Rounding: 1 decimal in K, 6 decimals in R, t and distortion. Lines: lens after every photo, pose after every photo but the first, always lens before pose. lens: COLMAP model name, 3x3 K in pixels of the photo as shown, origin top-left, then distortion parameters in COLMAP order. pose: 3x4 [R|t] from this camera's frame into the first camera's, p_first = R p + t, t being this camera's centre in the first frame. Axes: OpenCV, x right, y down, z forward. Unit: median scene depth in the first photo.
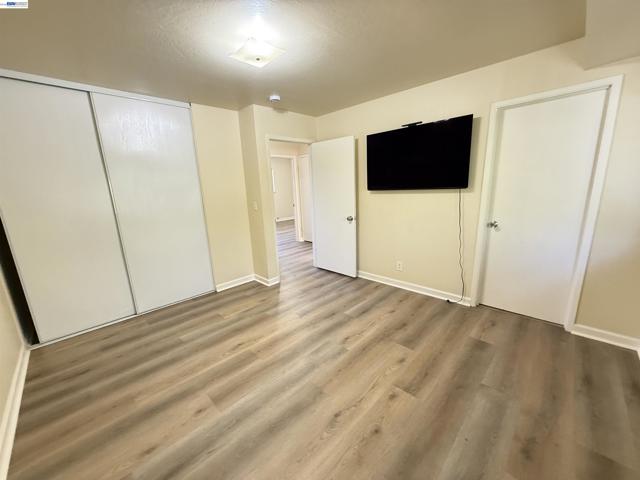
lens RADIAL K [[254.5, 0, 319.8], [0, 254.5, 240.7], [0, 0, 1]] dist [-0.000409, -0.000027]
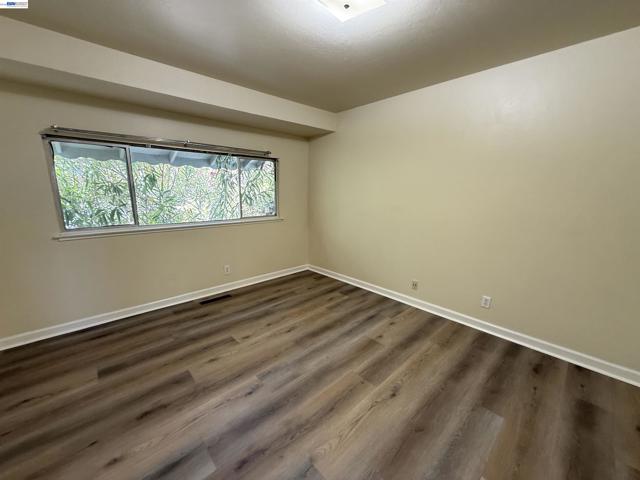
lens RADIAL K [[254.5, 0, 319.4], [0, 254.5, 239.8], [0, 0, 1]] dist [-0.000409, -0.000027]
pose [[-0.998605, 0.024982, 0.046523, -0.164385], [0.041575, 0.915144, 0.400977, -0.361055], [-0.032558, 0.402351, -0.914906, 1.722520]]
